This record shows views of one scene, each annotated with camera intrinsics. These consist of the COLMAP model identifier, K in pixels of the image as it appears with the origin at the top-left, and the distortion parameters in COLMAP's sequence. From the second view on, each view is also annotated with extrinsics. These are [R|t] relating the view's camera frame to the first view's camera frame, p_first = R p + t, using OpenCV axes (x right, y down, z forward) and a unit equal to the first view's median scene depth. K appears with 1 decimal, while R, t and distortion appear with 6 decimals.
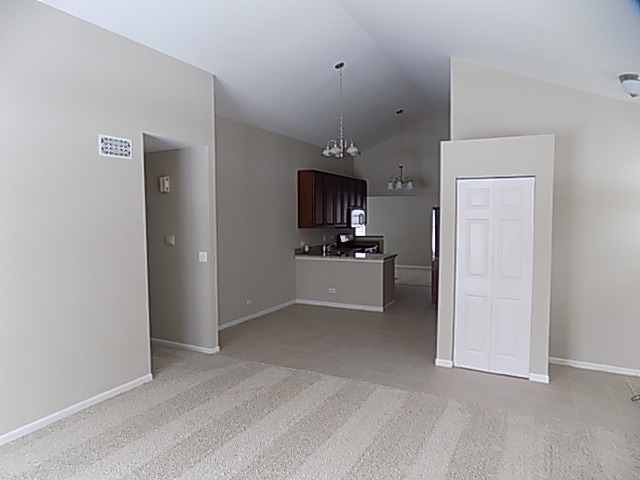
lens RADIAL K [[434.6, 0, 320.0], [0, 434.6, 239.3], [0, 0, 1]] dist [-0.041163, 0.007331]
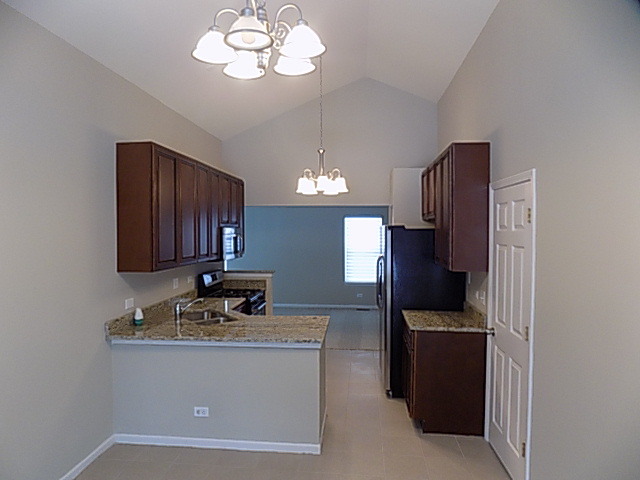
lens RADIAL K [[434.6, 0, 318.8], [0, 434.6, 239.6], [0, 0, 1]] dist [-0.041163, 0.007331]
pose [[0.933631, -0.003941, 0.358214, -0.014419], [0.016925, 0.999308, -0.033119, -0.035115], [-0.357836, 0.036984, 0.933052, 0.458062]]
